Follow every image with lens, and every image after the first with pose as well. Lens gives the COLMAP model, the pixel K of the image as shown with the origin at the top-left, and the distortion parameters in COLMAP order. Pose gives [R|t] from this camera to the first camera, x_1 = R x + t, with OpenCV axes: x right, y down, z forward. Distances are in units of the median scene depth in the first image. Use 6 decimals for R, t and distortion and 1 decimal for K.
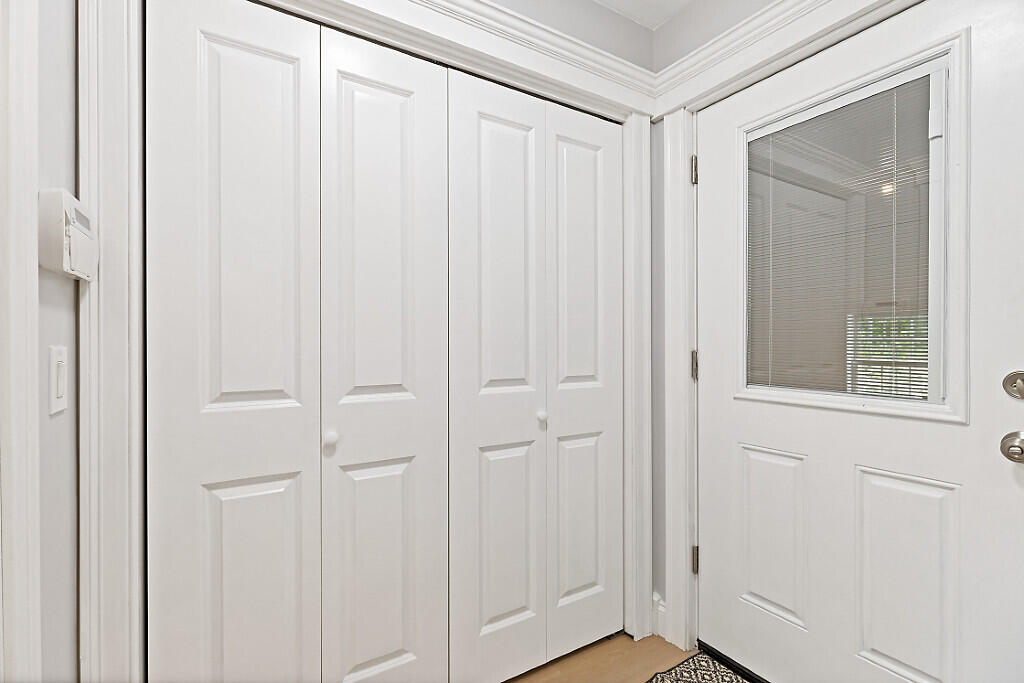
lens RADIAL K [[462.2, 0, 513.6], [0, 462.2, 337.5], [0, 0, 1]] dist [-0.000262, -0.000384]
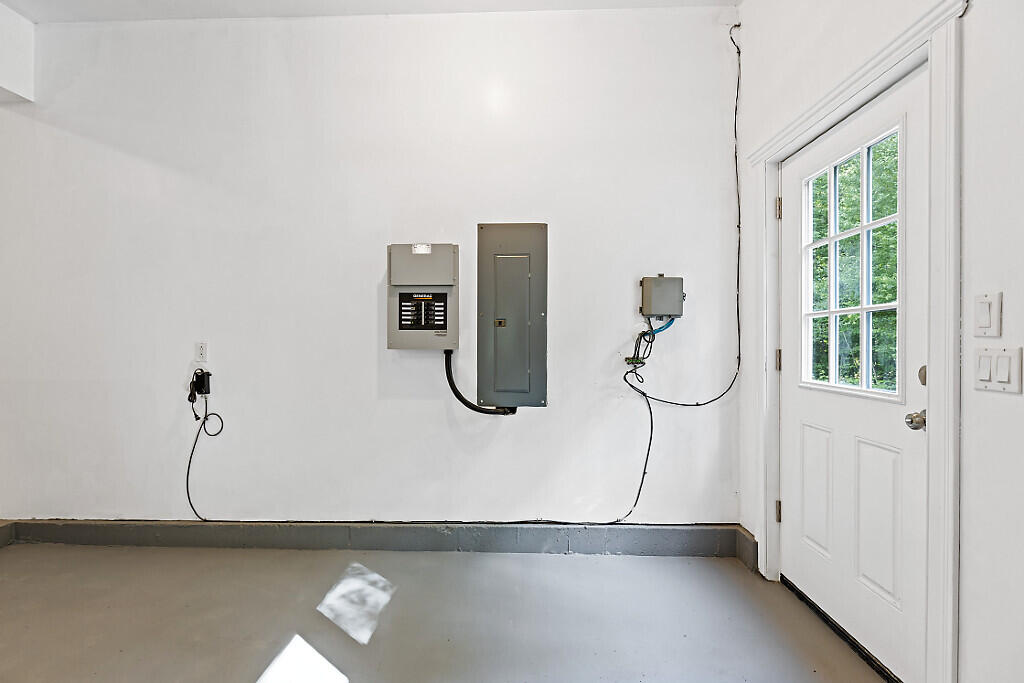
lens RADIAL K [[462.2, 0, 513.6], [0, 462.2, 337.5], [0, 0, 1]] dist [-0.000262, -0.000384]
pose [[0.843040, 0.007237, -0.537802, 0.549730], [-0.003984, 0.999966, 0.007210, -0.010614], [0.537836, -0.003936, 0.843040, -0.567136]]
